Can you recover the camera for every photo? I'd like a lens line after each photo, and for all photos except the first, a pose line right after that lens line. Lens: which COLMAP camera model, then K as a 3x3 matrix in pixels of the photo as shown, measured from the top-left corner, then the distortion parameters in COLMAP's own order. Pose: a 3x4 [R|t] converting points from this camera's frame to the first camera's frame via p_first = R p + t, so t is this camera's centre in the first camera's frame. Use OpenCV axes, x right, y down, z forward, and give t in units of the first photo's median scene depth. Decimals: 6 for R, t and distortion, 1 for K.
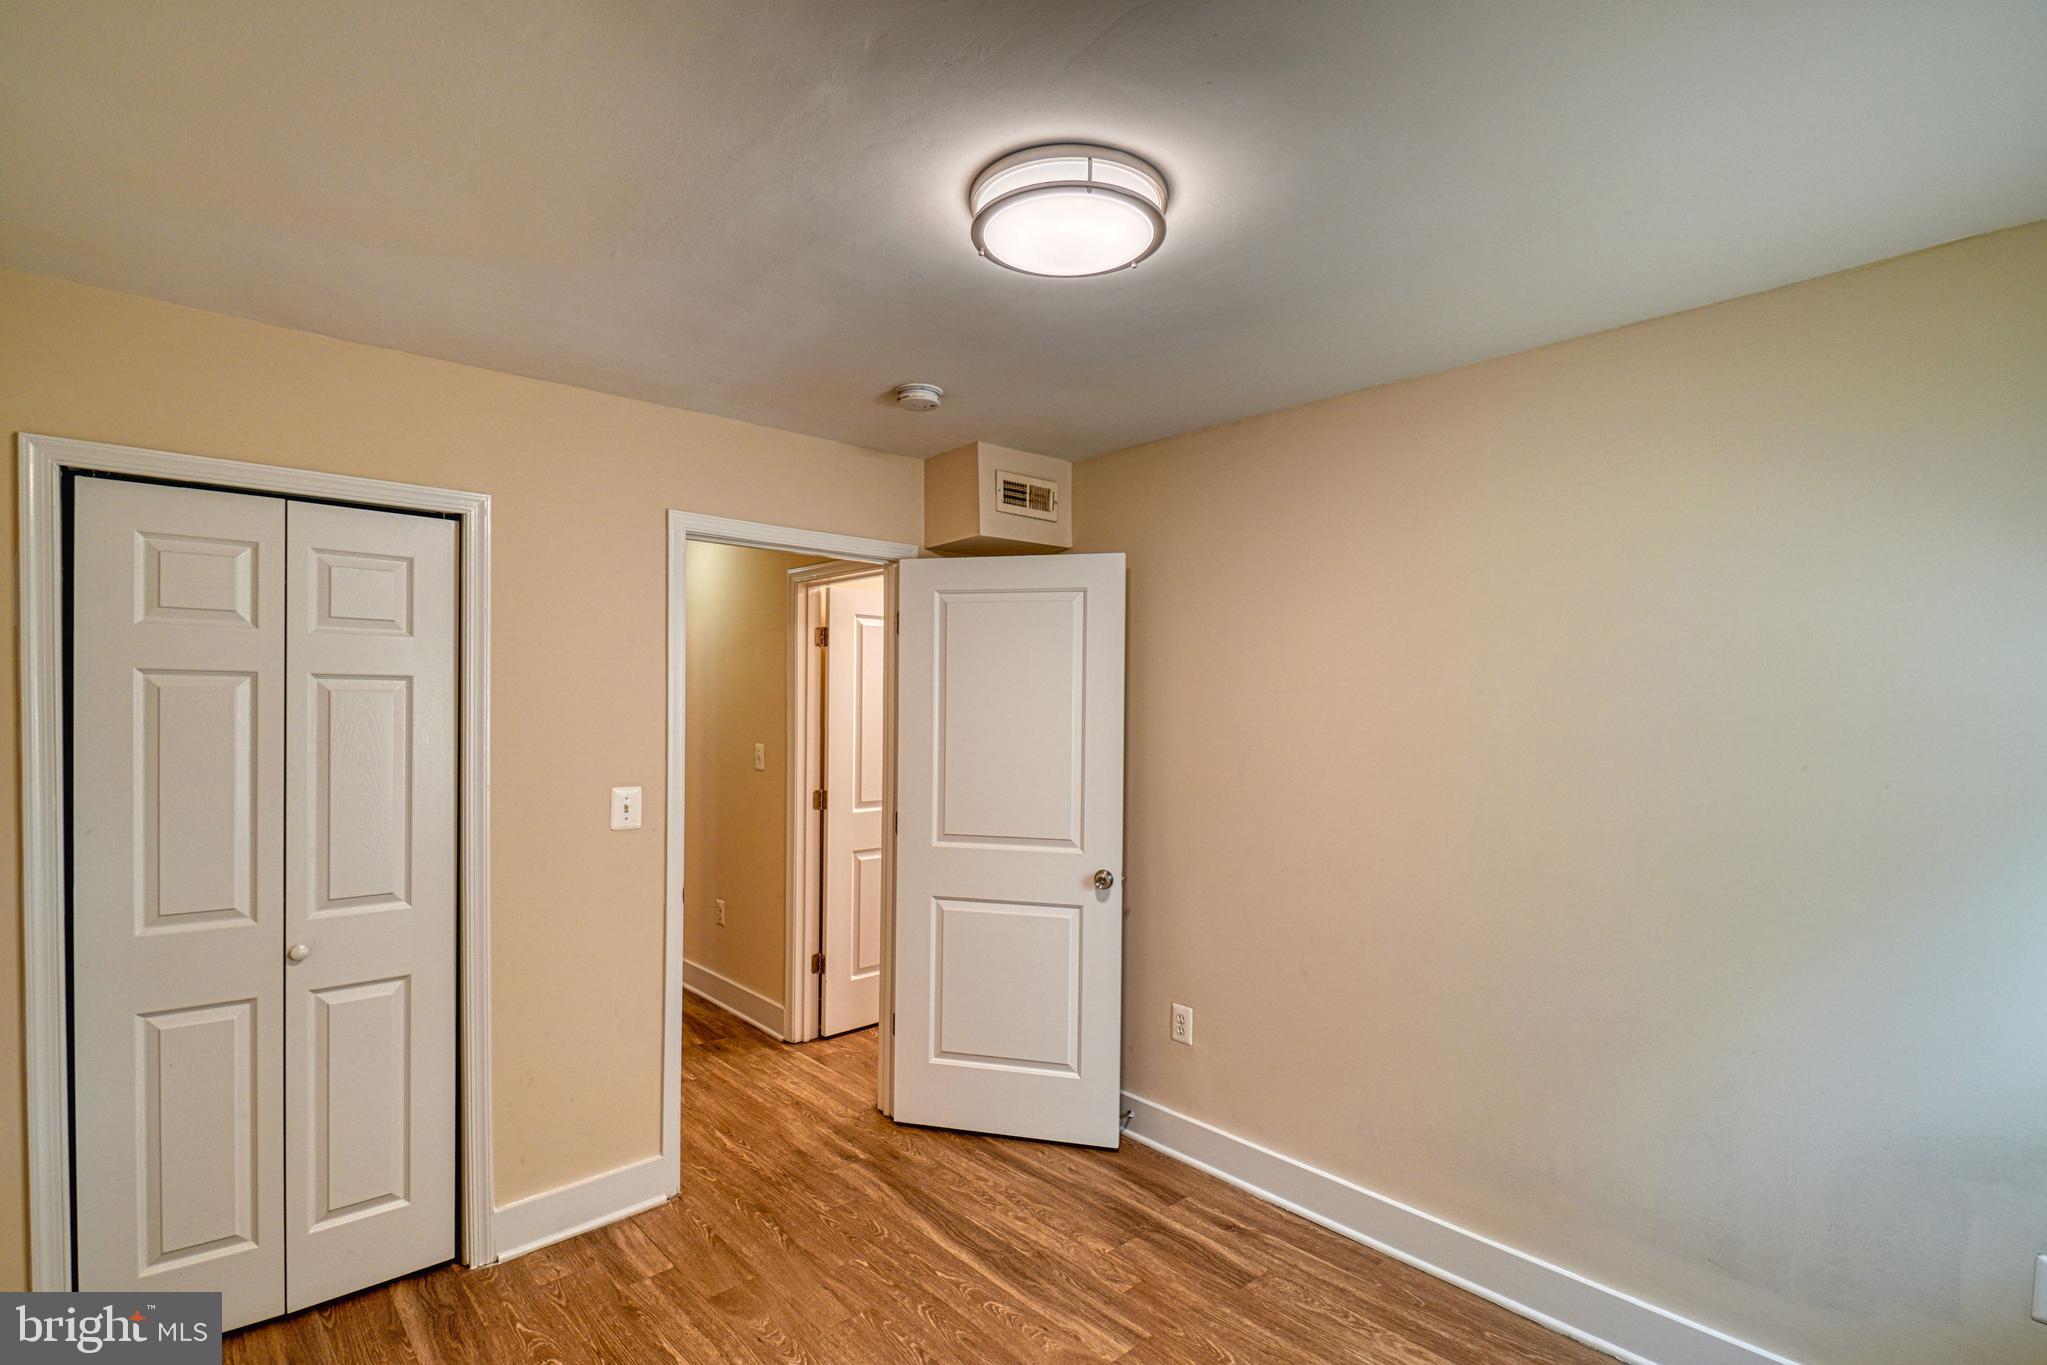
lens RADIAL K [[947.2, 0, 1023.8], [0, 947.2, 715.1], [0, 0, 1]] dist [0.002058, -0.010711]
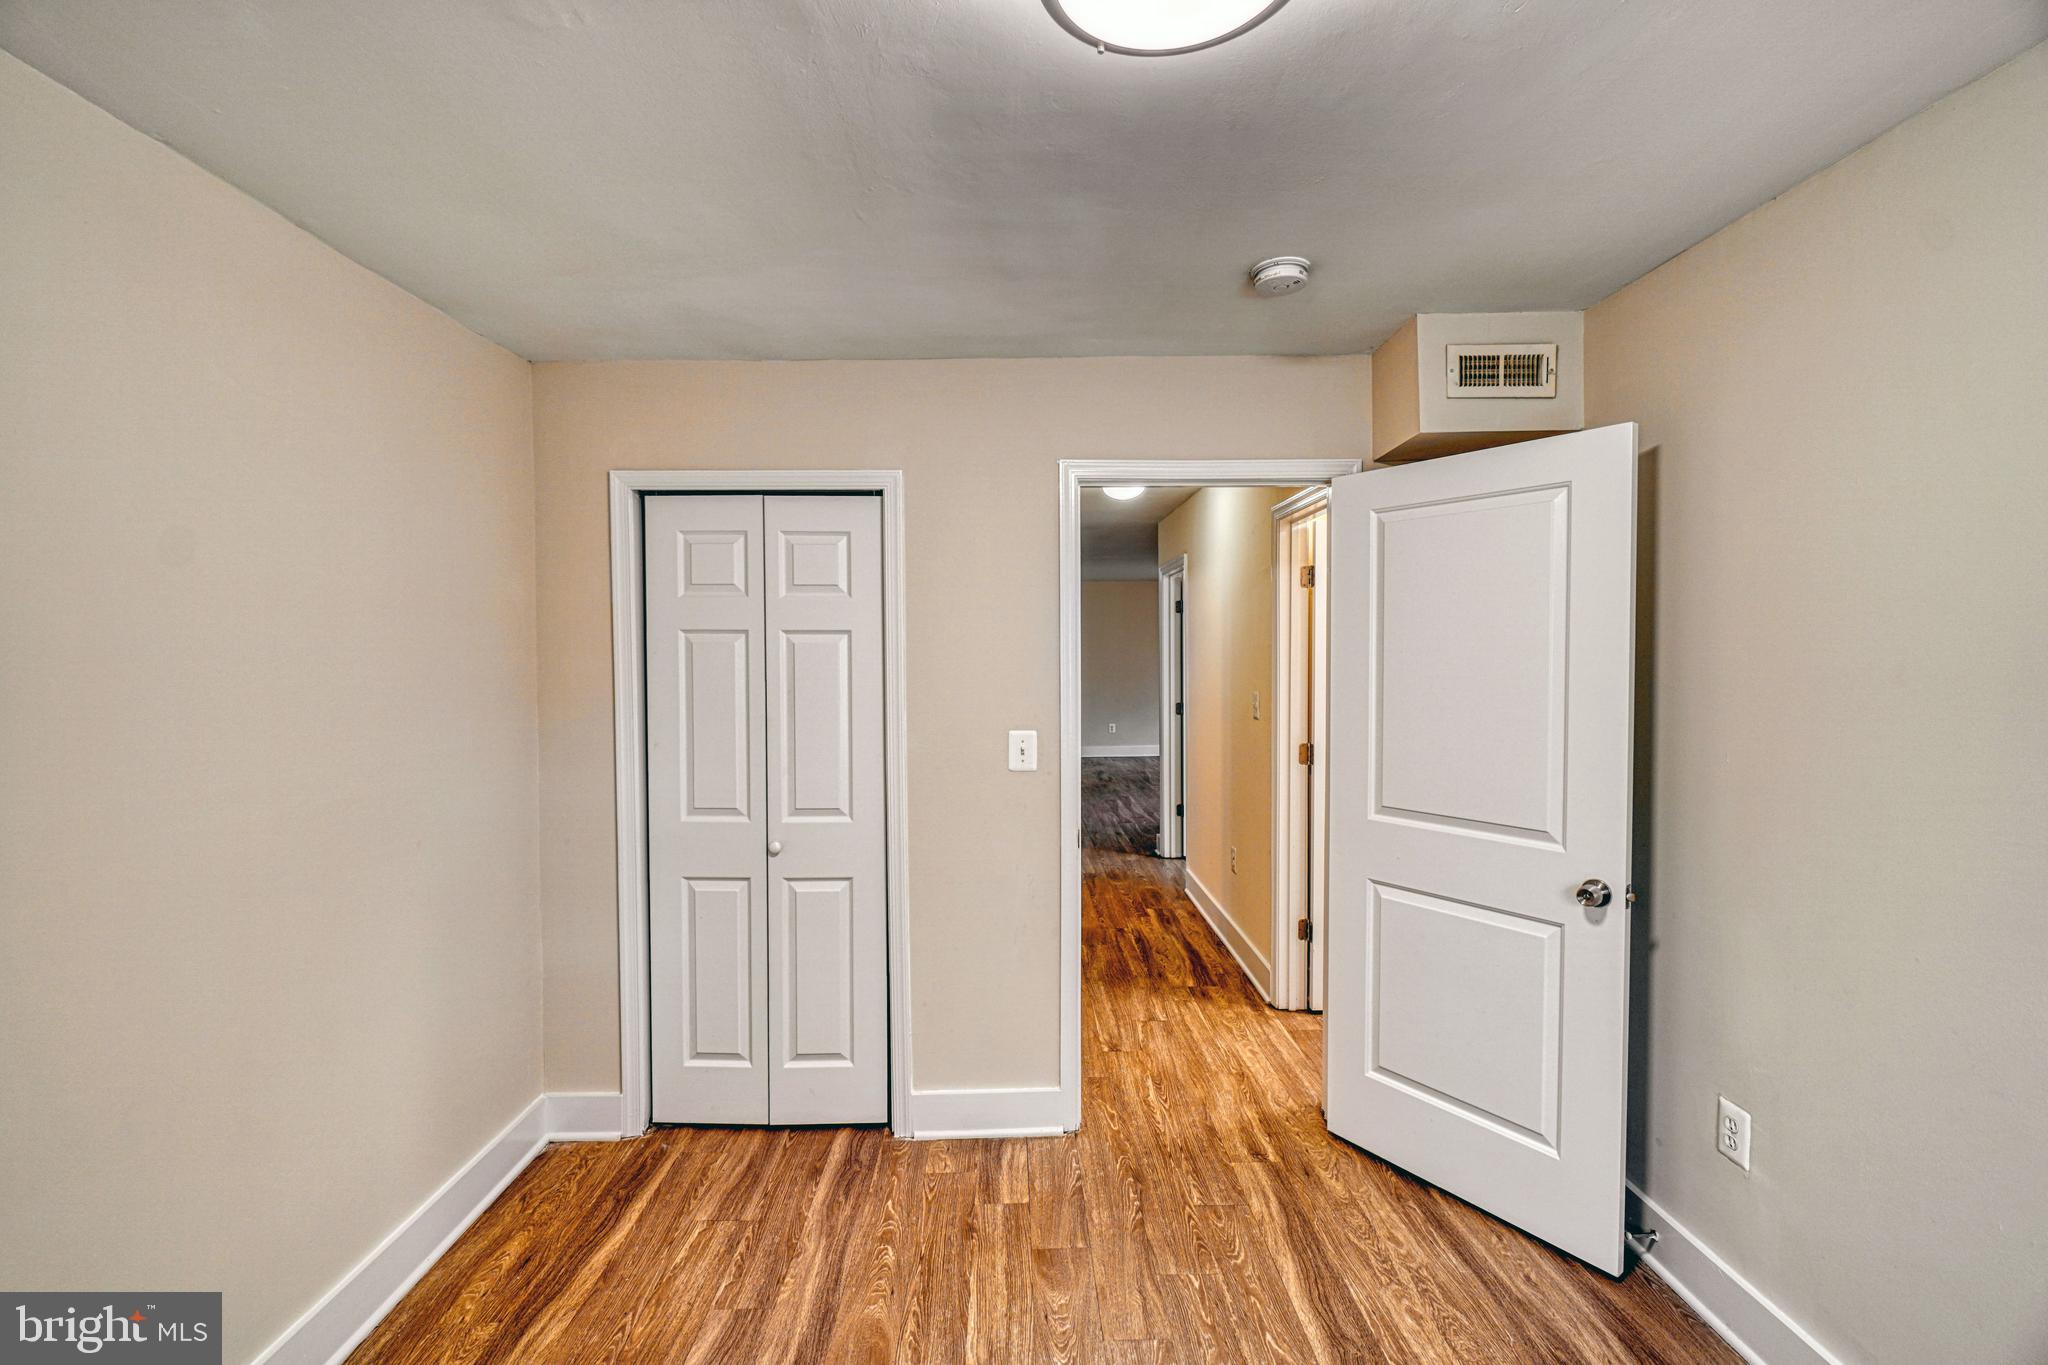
lens RADIAL K [[894.6, 0, 1024.3], [0, 894.6, 680.2], [0, 0, 1]] dist [0.001065, -0.003943]
pose [[0.750351, 0.009810, -0.660967, 0.227571], [0.003203, 0.999824, 0.018476, 0.001523], [0.661032, -0.015981, 0.750188, 0.247220]]
